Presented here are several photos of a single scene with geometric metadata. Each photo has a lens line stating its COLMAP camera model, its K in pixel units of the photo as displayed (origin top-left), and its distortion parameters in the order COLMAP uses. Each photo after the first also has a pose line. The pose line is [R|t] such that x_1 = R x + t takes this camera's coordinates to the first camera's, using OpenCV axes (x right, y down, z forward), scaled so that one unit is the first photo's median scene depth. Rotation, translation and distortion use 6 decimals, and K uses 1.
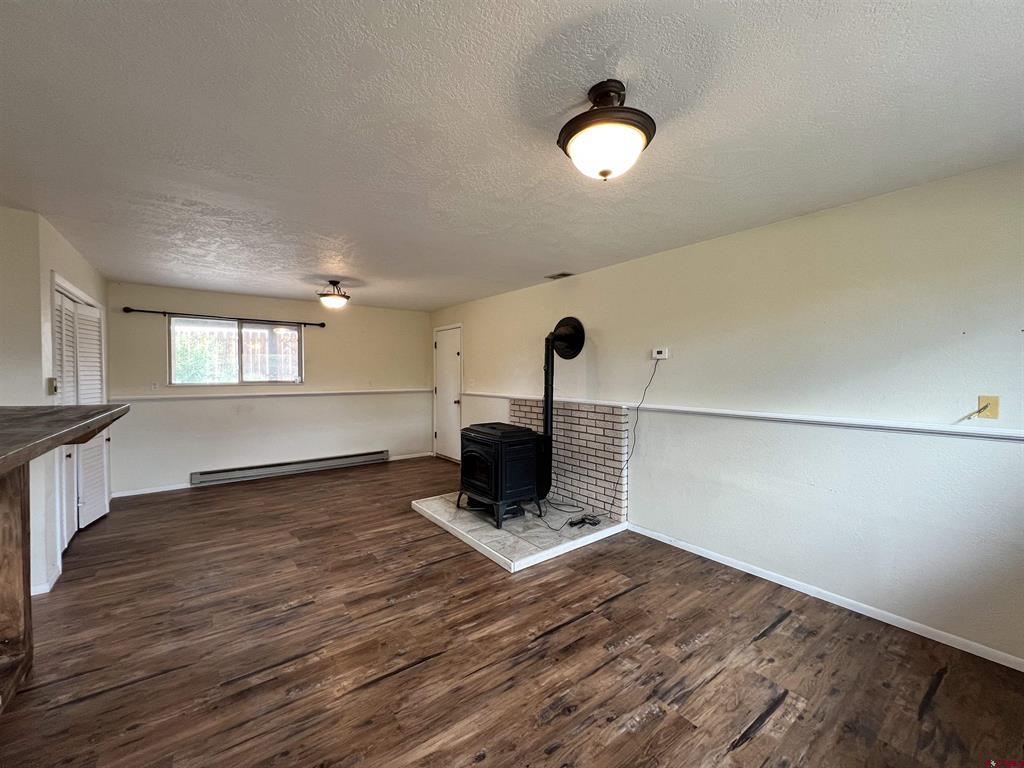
lens RADIAL K [[407.8, 0, 511.7], [0, 407.8, 385.0], [0, 0, 1]] dist [-0.001400, 0.000607]
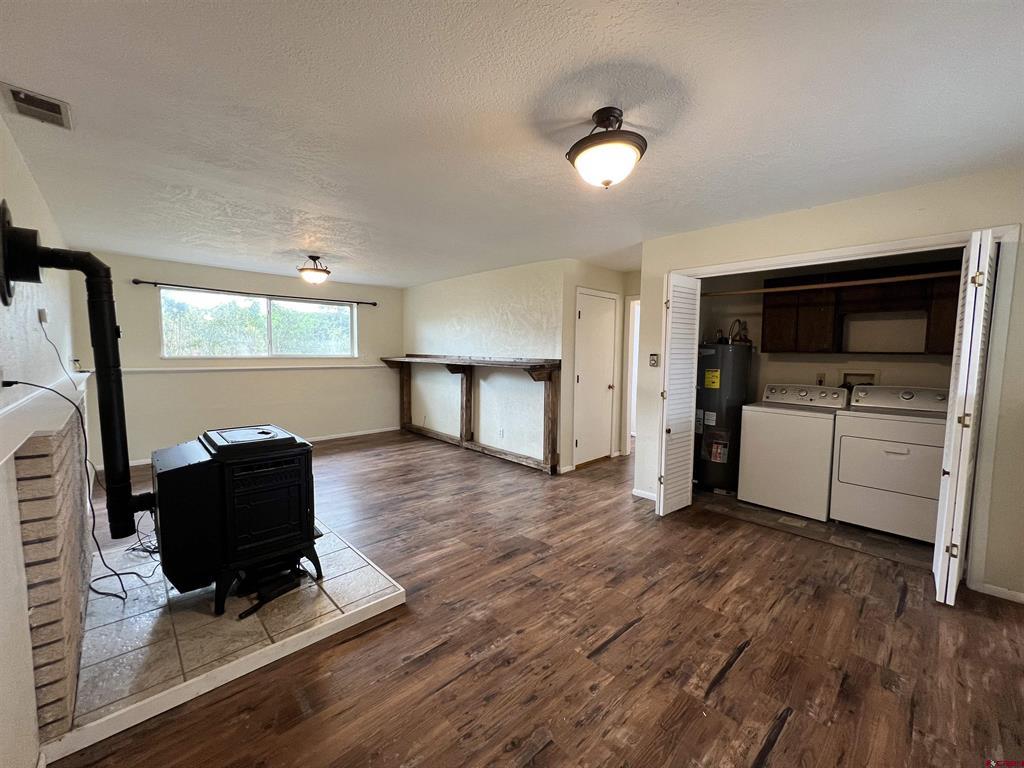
lens RADIAL K [[407.8, 0, 512.2], [0, 407.8, 383.3], [0, 0, 1]] dist [-0.001400, 0.000607]
pose [[-0.994055, 0.000001, -0.108879, -0.485268], [-0.011148, 0.994743, 0.101792, -0.052347], [0.108306, 0.102401, -0.988829, 2.246357]]
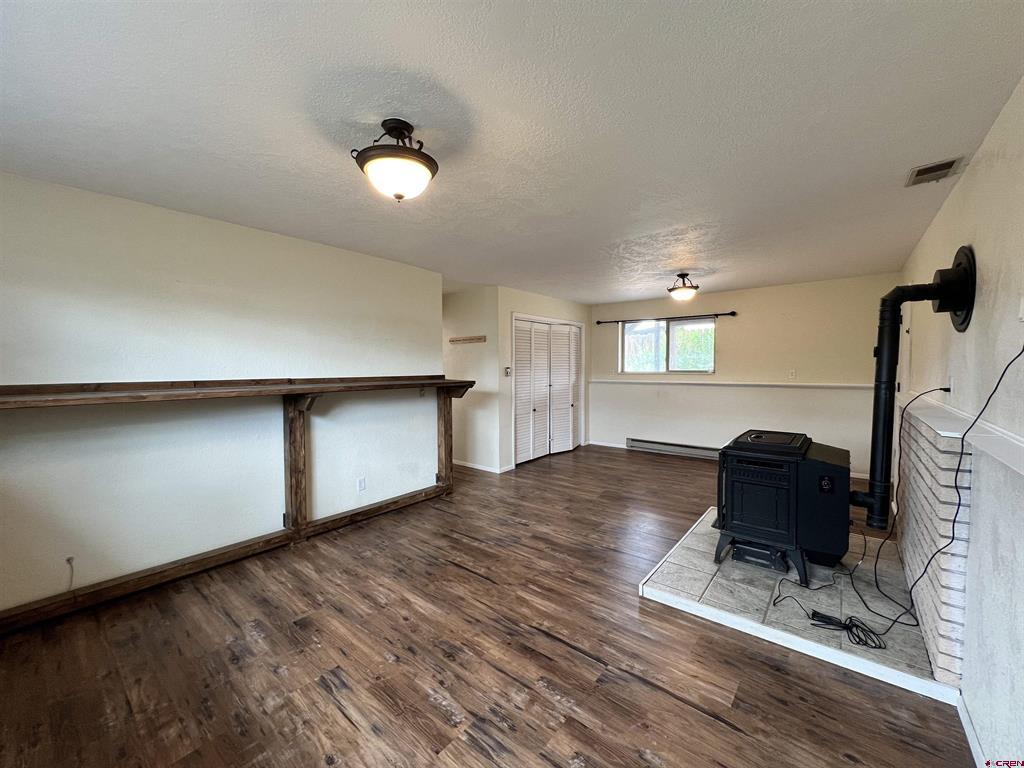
lens RADIAL K [[407.8, 0, 508.4], [0, 407.8, 382.3], [0, 0, 1]] dist [-0.001400, 0.000607]
pose [[0.229620, 0.036328, -0.972602, 0.762873], [-0.018474, 0.999286, 0.032963, -0.011064], [0.973105, 0.010399, 0.230128, 0.532308]]
